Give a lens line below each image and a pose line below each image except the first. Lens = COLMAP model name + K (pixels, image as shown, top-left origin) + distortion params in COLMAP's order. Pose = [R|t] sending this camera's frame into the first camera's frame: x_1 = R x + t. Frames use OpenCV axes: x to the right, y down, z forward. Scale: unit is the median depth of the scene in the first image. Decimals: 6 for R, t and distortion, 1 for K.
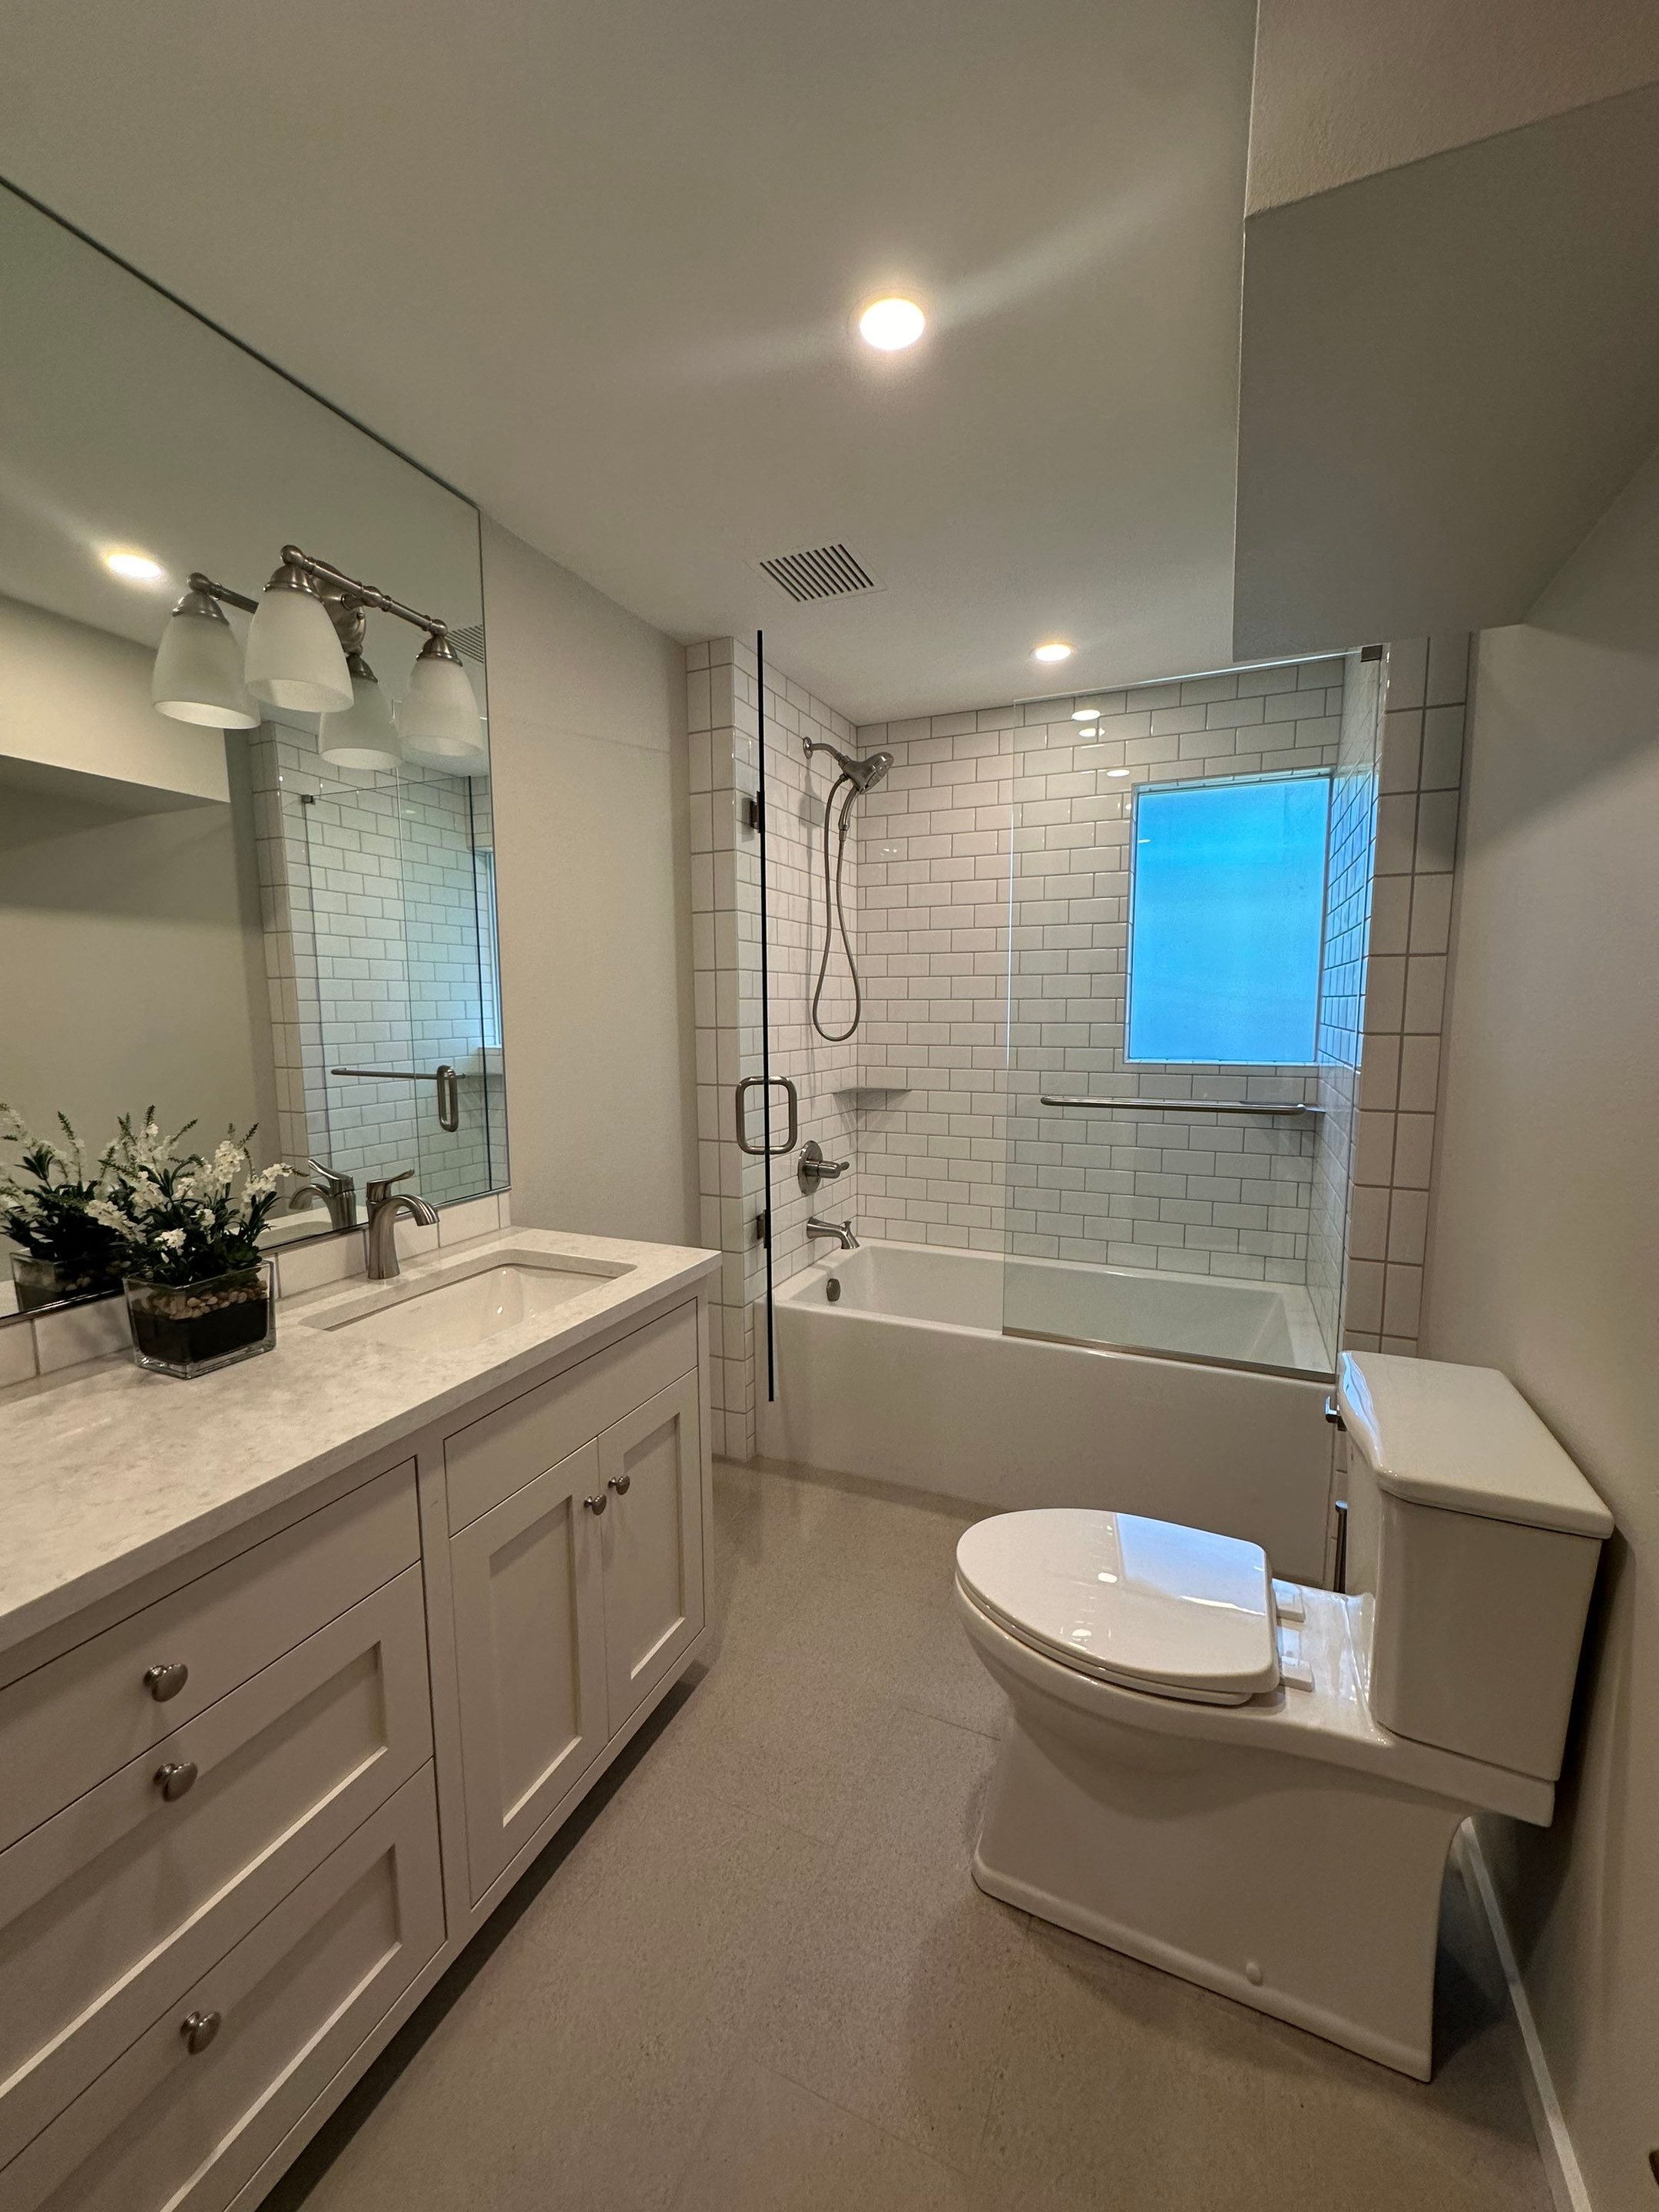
lens RADIAL K [[874.8, 0, 827.9], [0, 874.8, 1111.2], [0, 0, 1]] dist [0.001016, 0.000097]
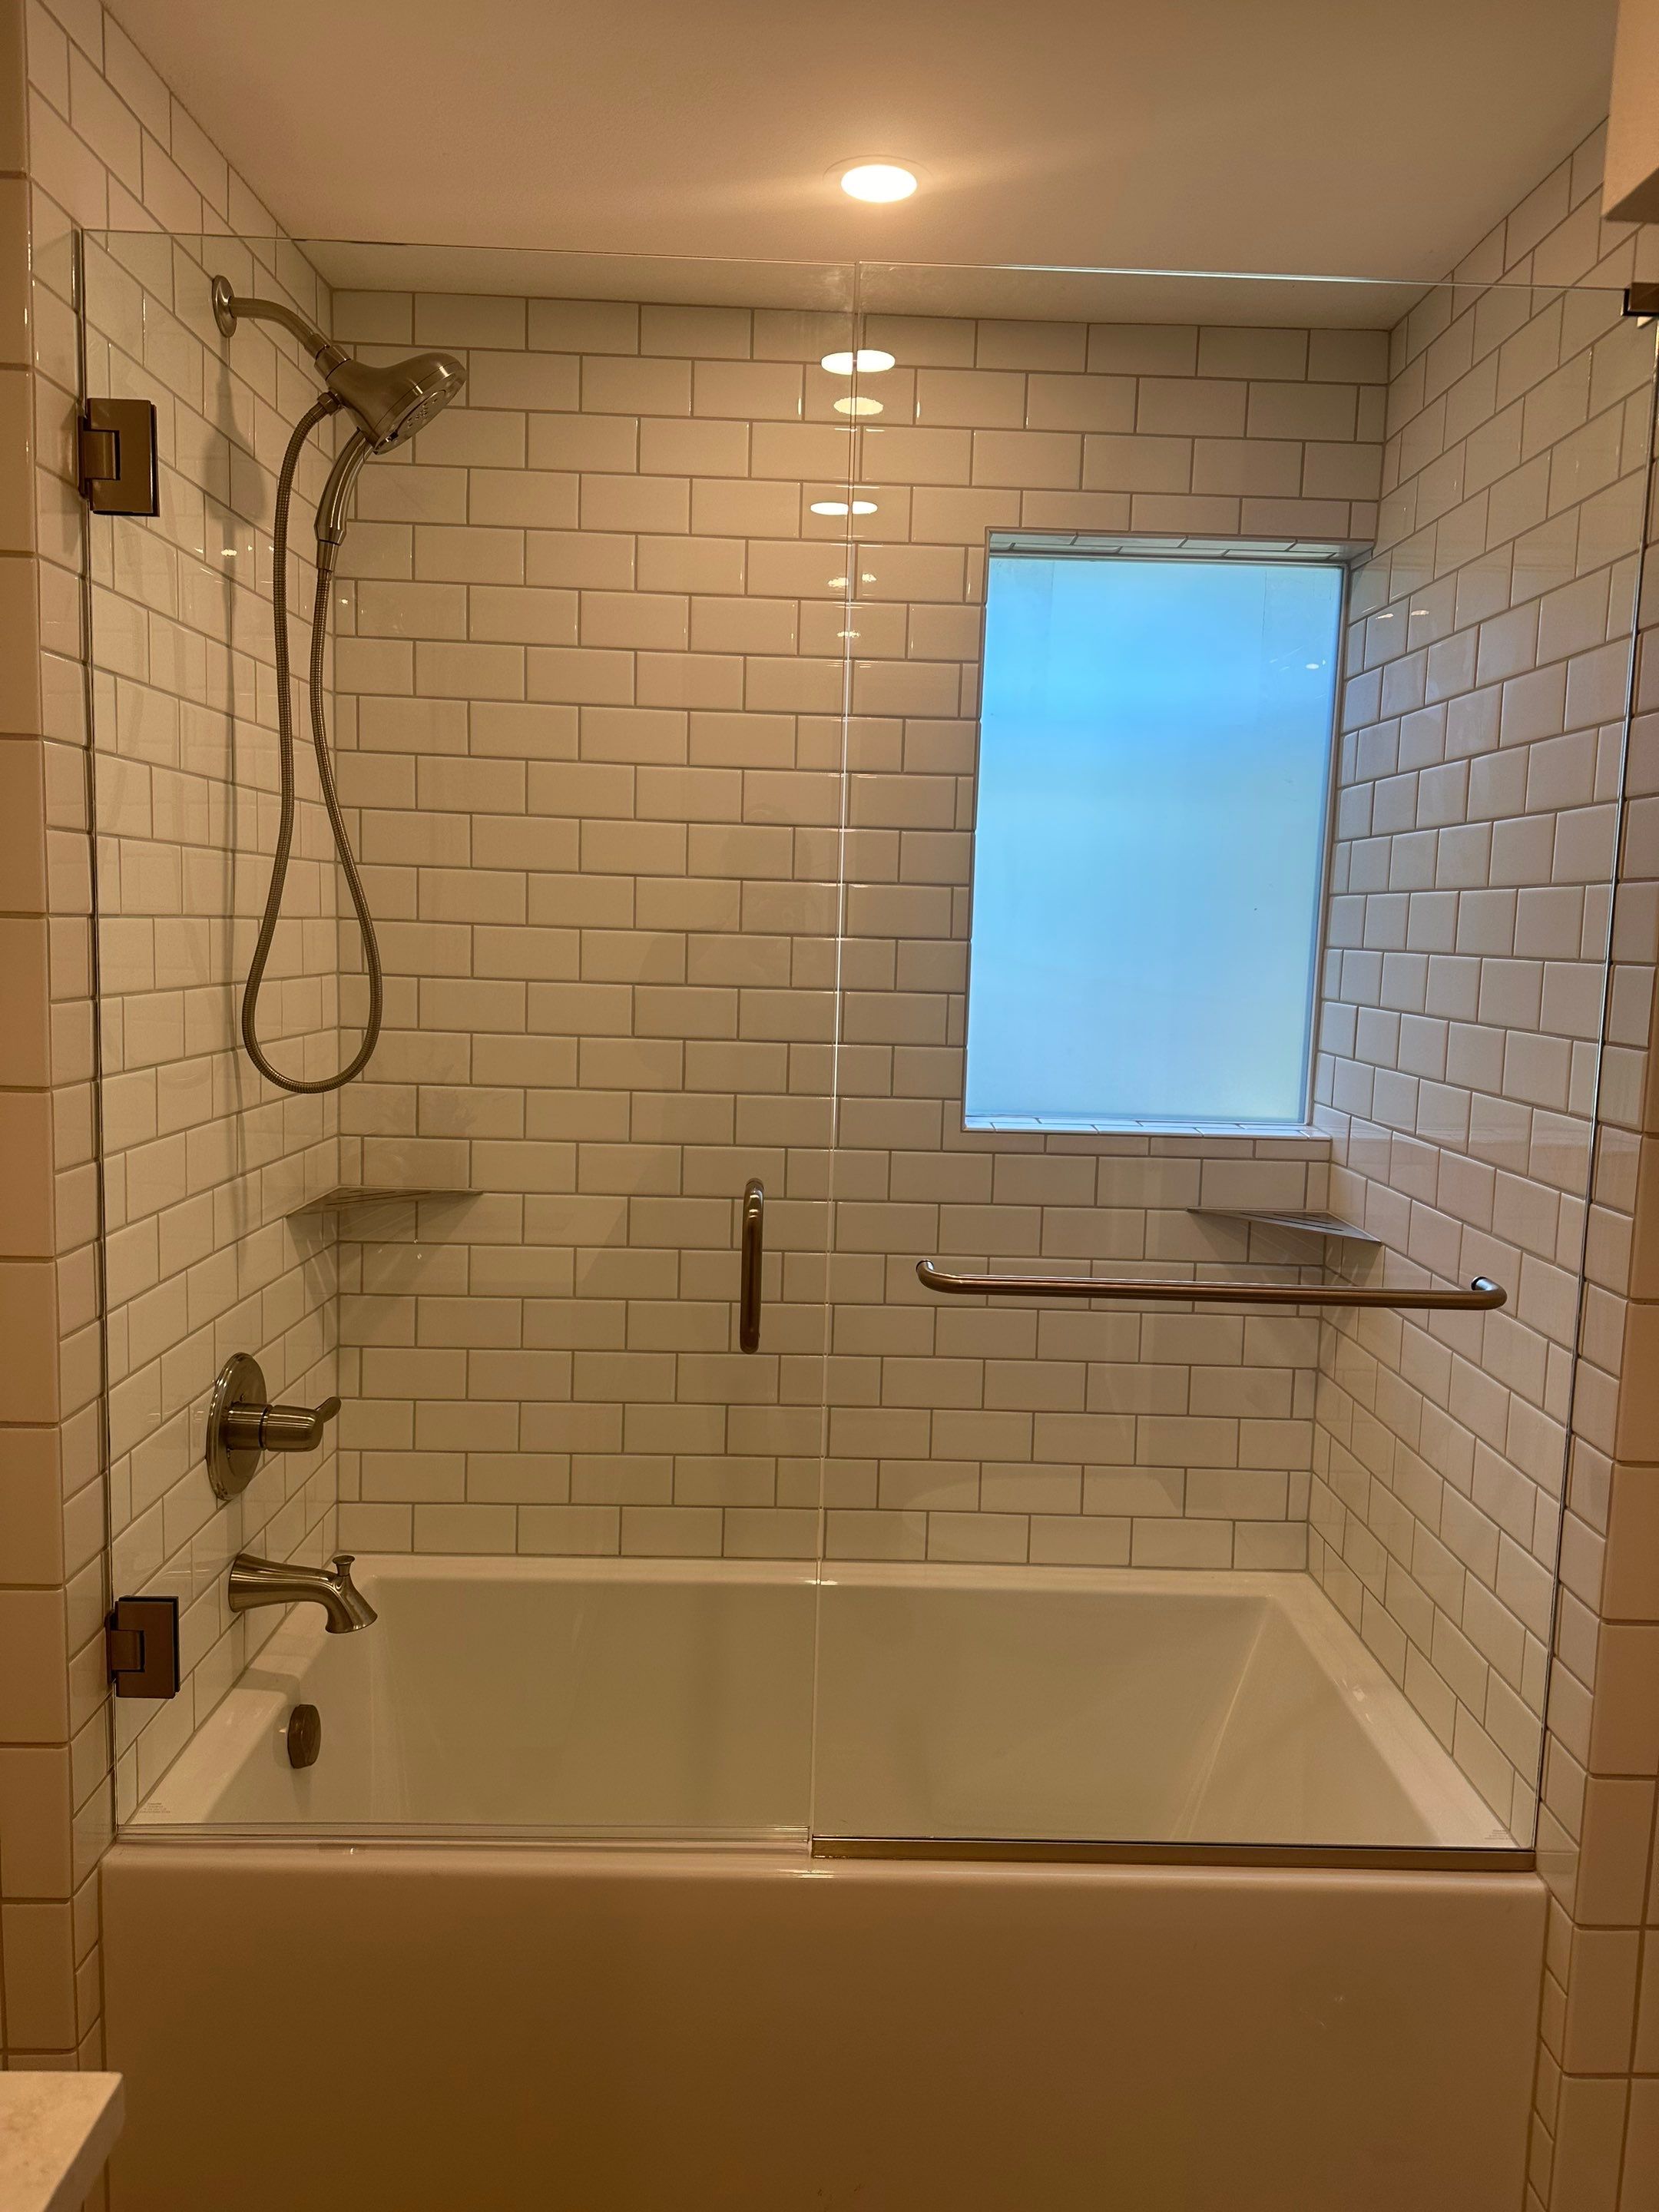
lens RADIAL K [[1574.3, 0, 842.5], [0, 1574.3, 1103.2], [0, 0, 1]] dist [0.042184, -0.062293]
pose [[0.907698, -0.015402, 0.419342, -0.117115], [0.017110, 0.999854, -0.000312, -0.120930], [-0.419276, 0.007458, 0.907828, 0.463757]]
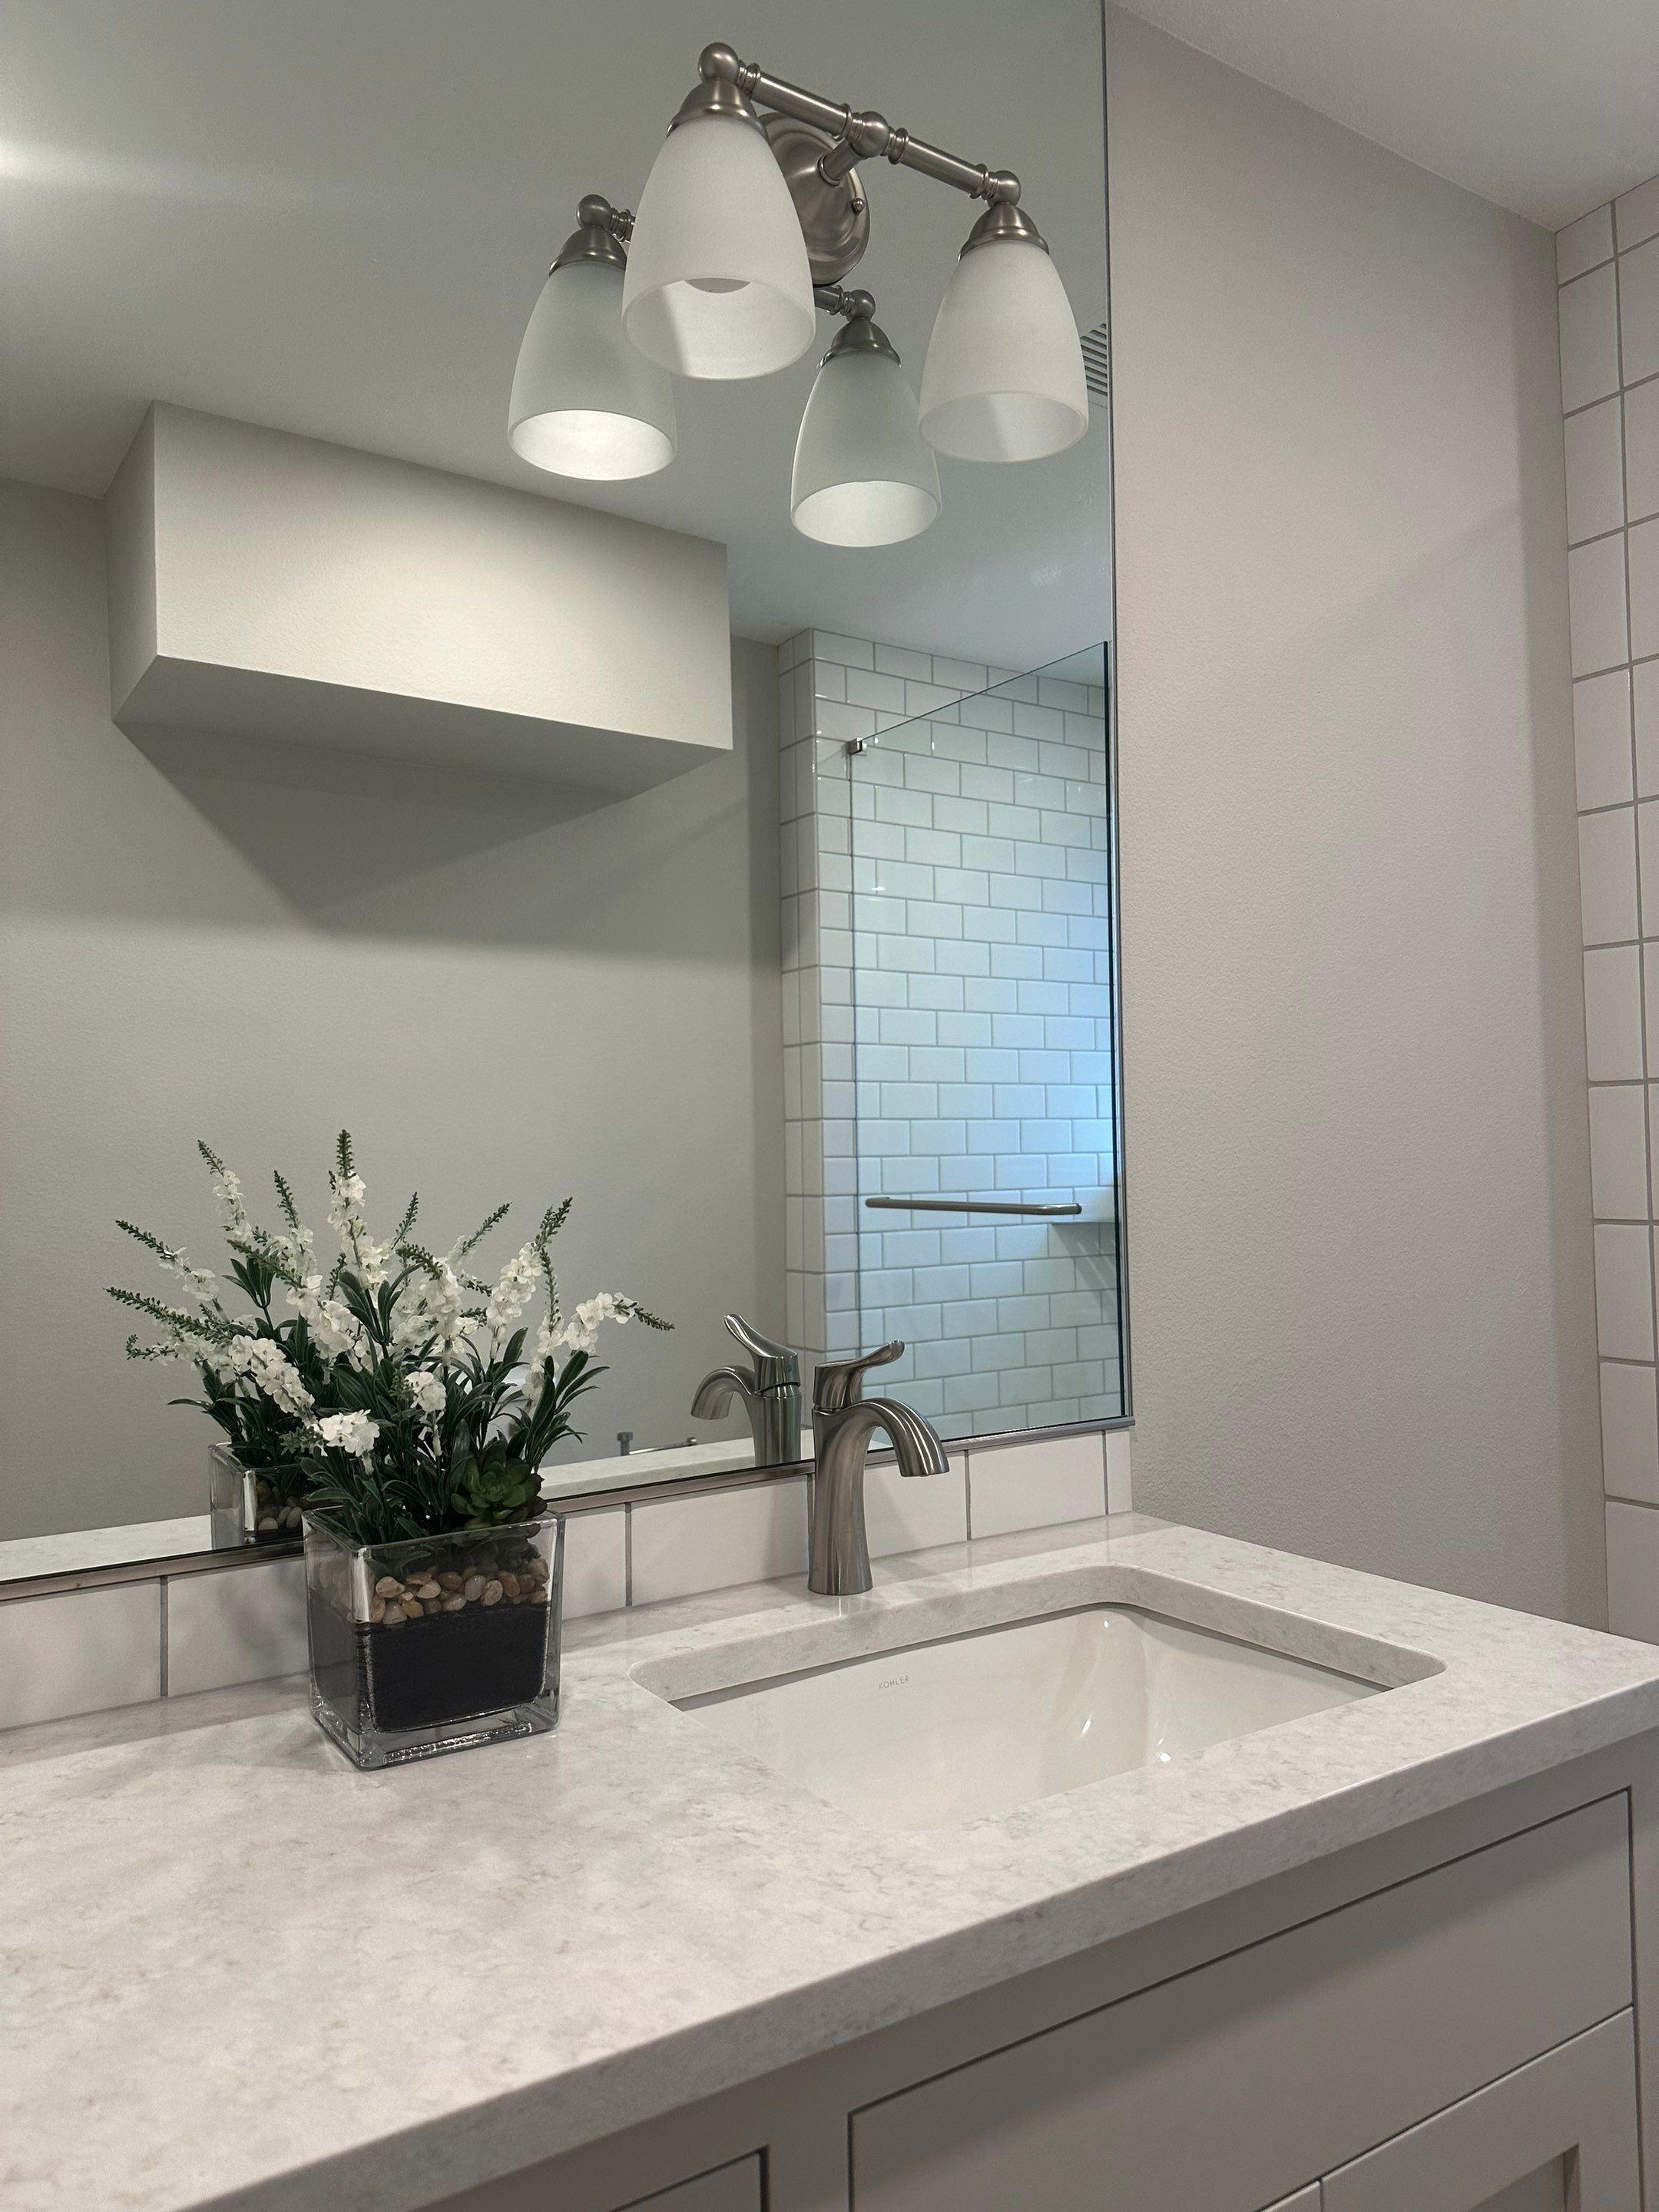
lens RADIAL K [[1528.5, 0, 836.9], [0, 1528.5, 1104.6], [0, 0, 1]] dist [0.144704, -0.240020]
pose [[0.835590, -0.030483, -0.548507, -0.067647], [-0.052200, 0.989536, -0.134515, 0.047627], [0.546868, 0.141032, 0.825255, 0.294757]]
